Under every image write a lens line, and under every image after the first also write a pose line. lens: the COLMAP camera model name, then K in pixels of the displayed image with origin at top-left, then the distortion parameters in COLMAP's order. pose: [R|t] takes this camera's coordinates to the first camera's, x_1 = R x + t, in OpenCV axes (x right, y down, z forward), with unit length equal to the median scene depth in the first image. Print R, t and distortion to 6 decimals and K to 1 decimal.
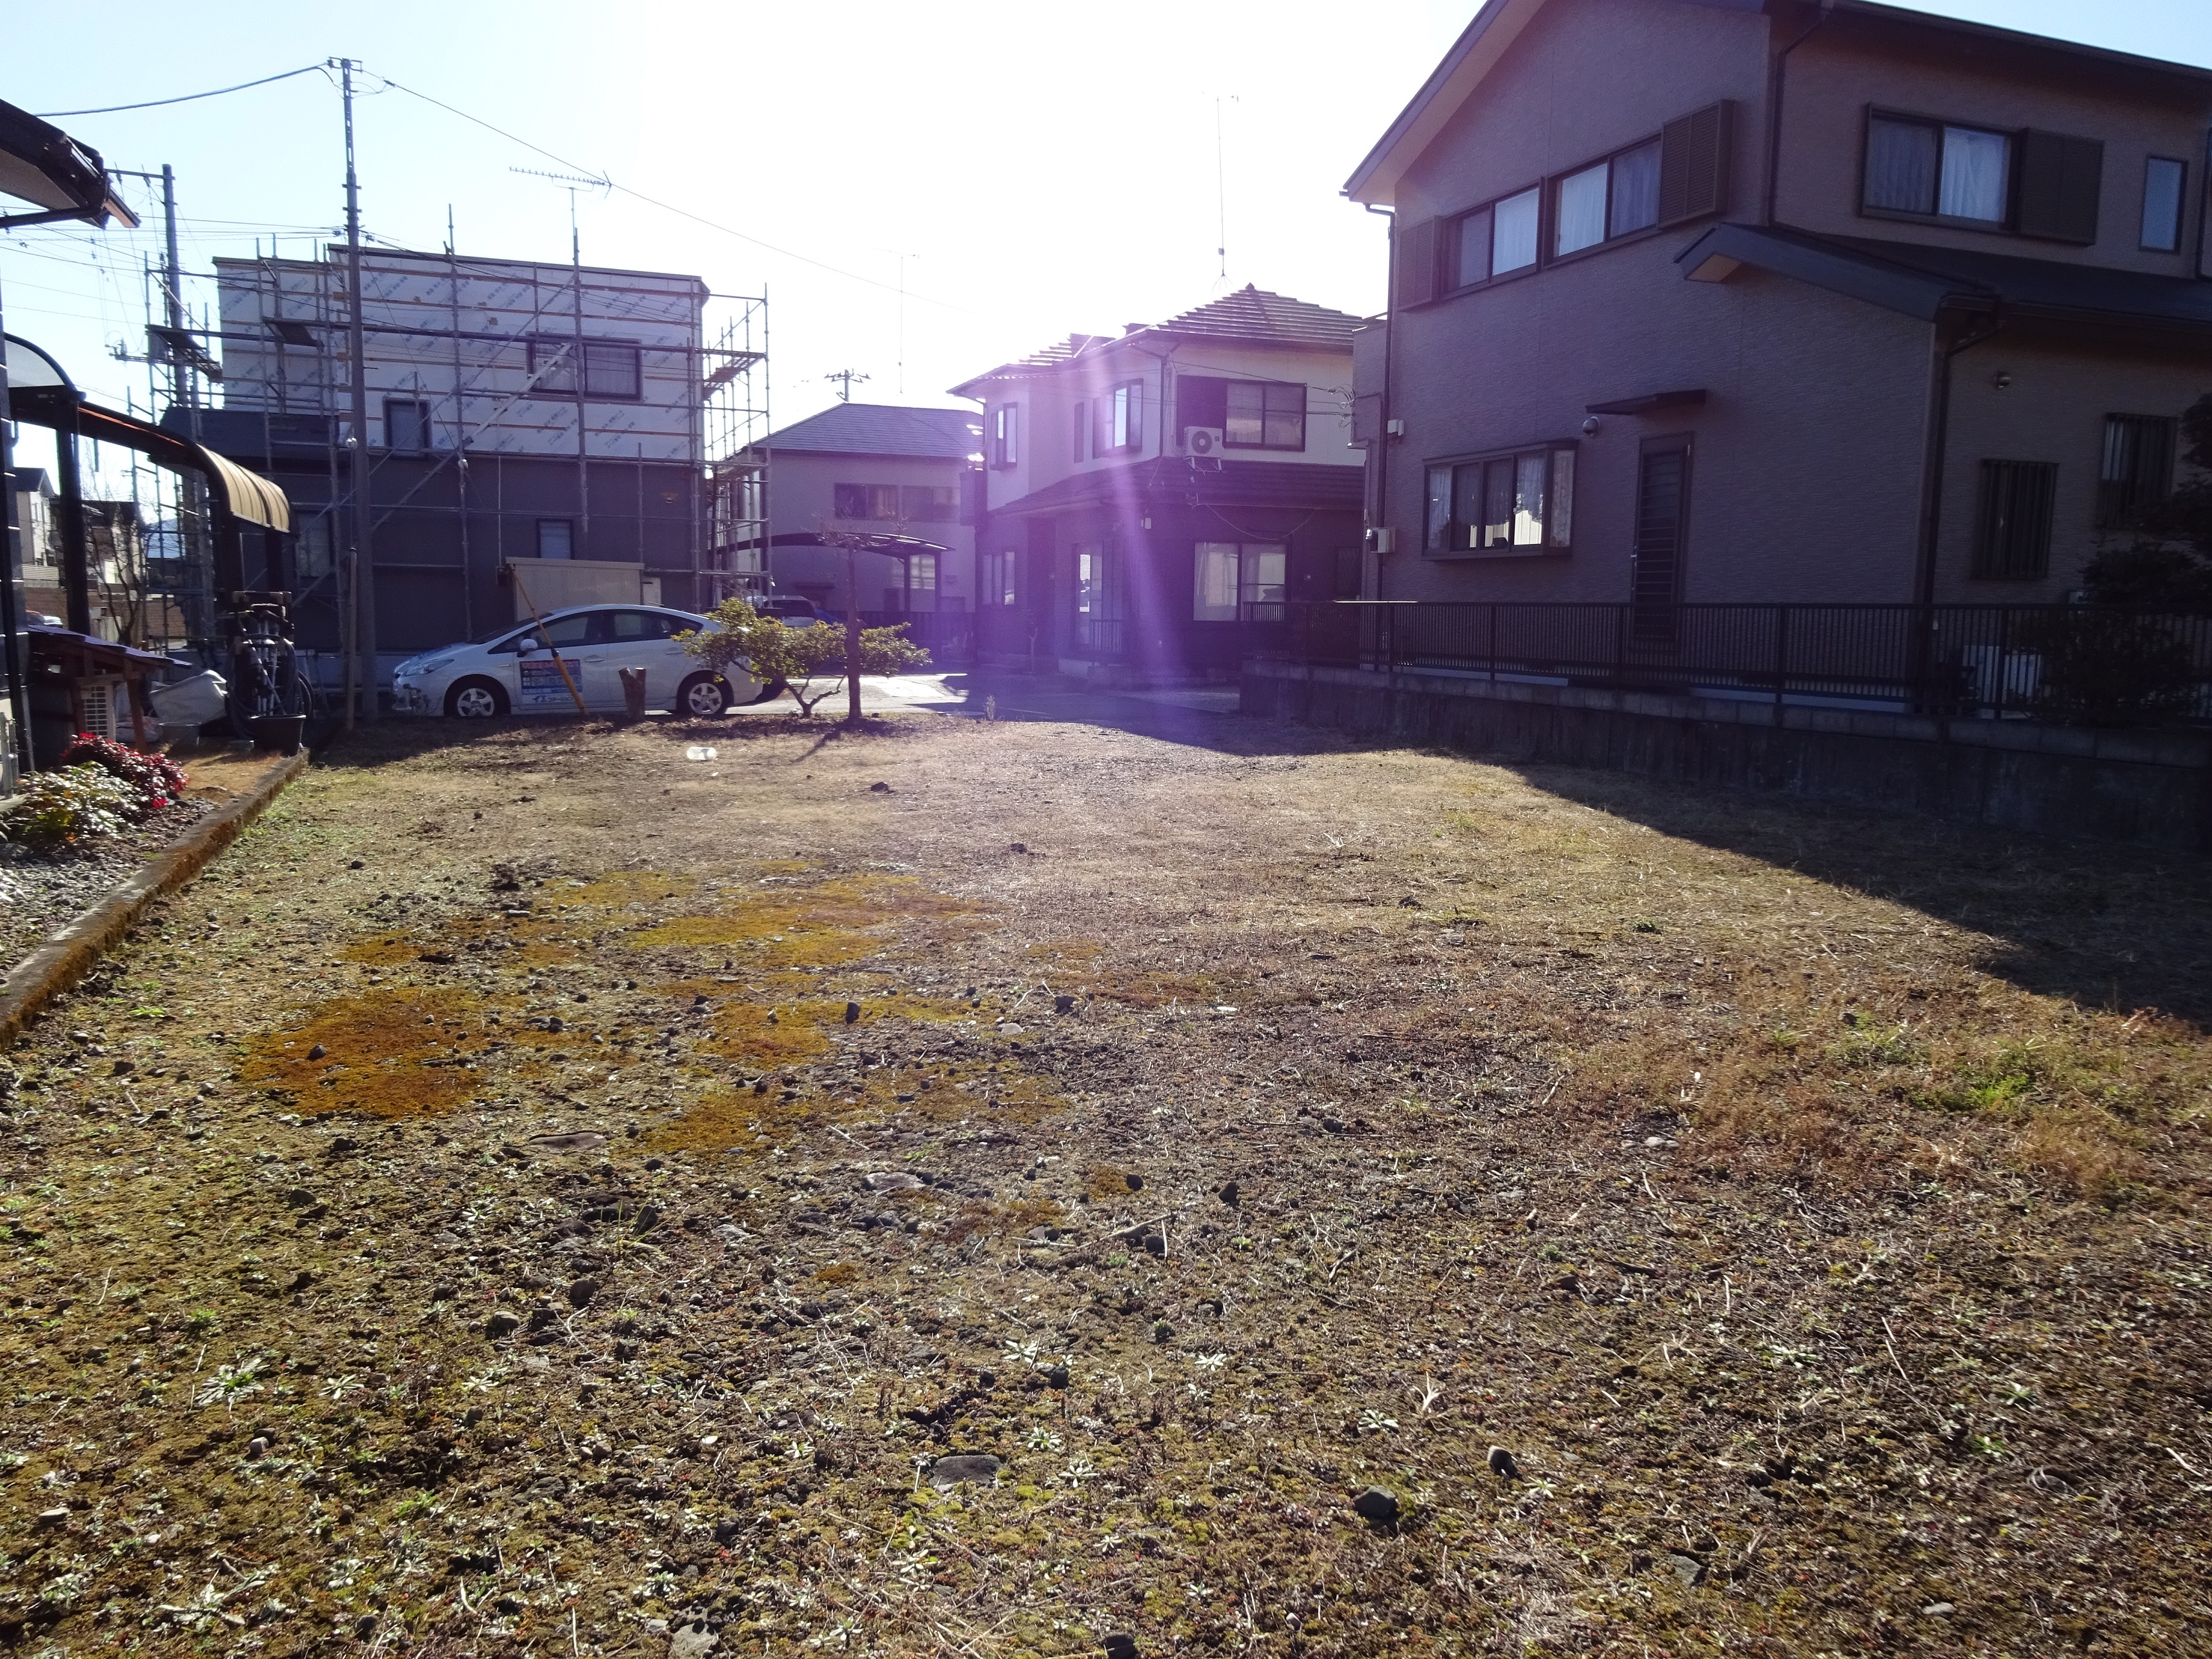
lens RADIAL K [[1633.9, 0, 1106.0], [0, 1633.9, 829.5], [0, 0, 1]] dist [0.036599, 0.006784]
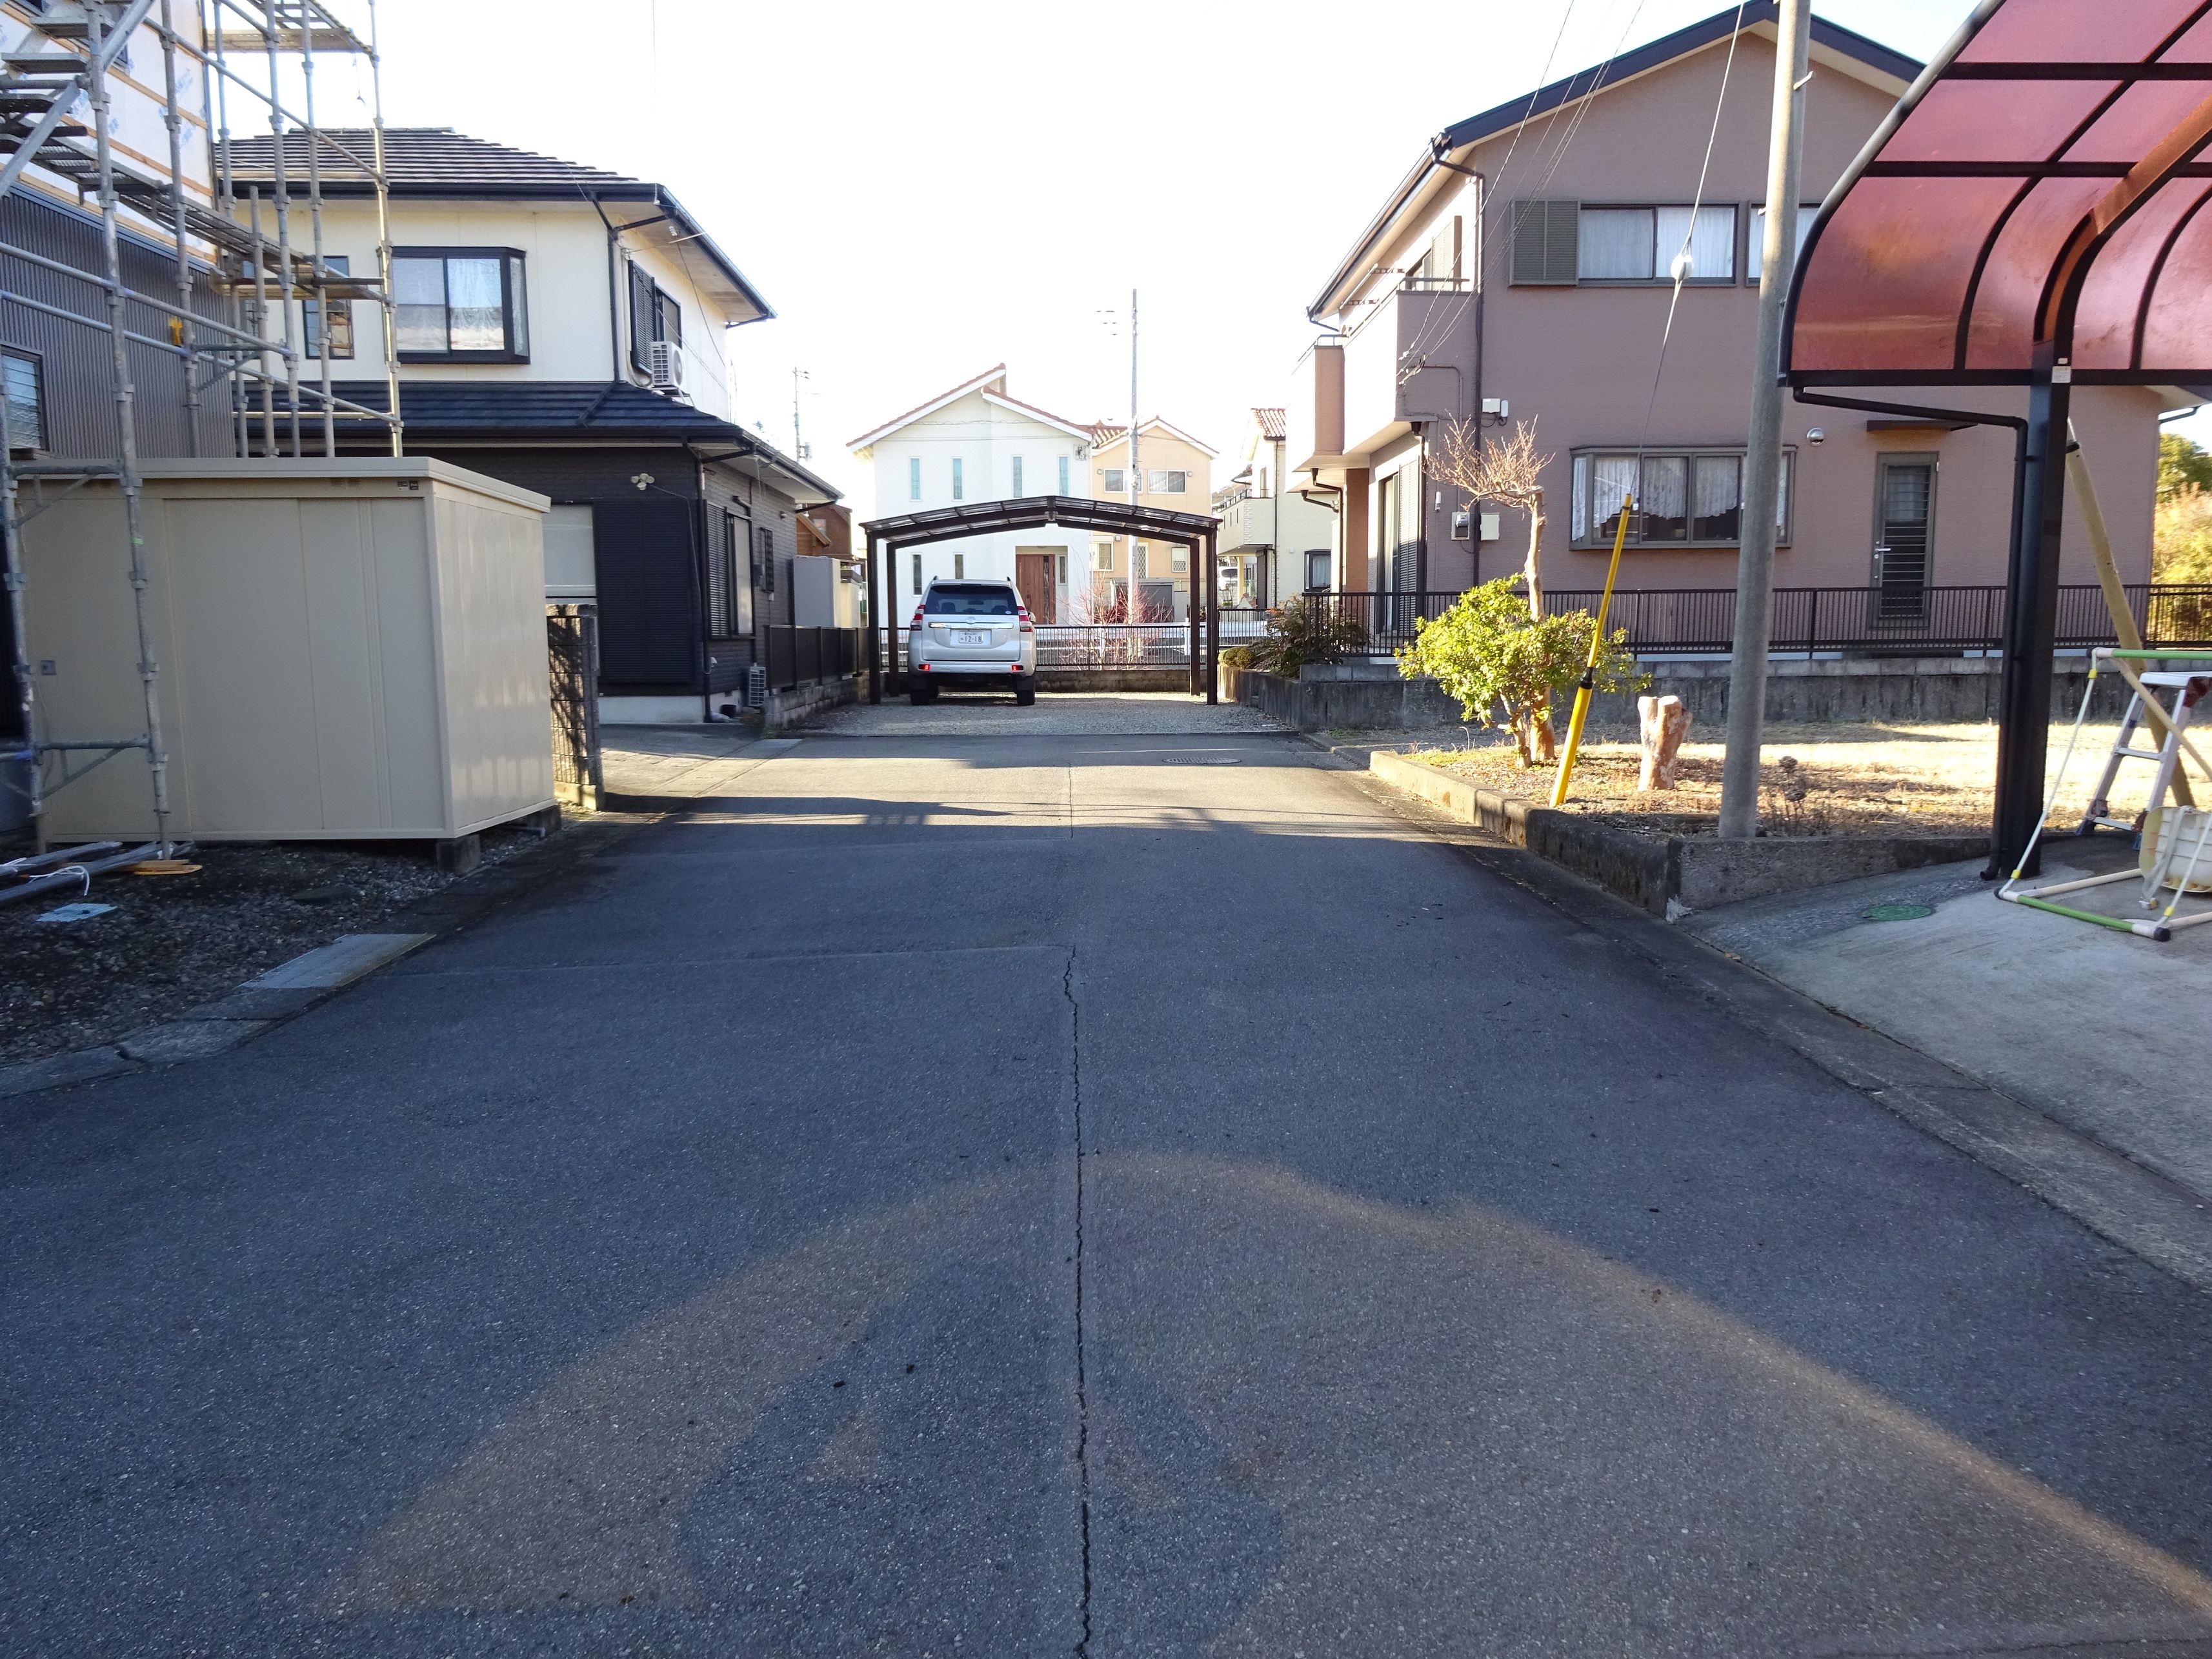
lens RADIAL K [[1633.9, 0, 1106.0], [0, 1633.9, 829.5], [0, 0, 1]] dist [0.036599, 0.006784]
pose [[0.314964, -0.149412, 0.937269, -0.970897], [0.138376, 0.984208, 0.110394, -0.165766], [-0.938962, 0.094925, 0.330665, 1.085883]]
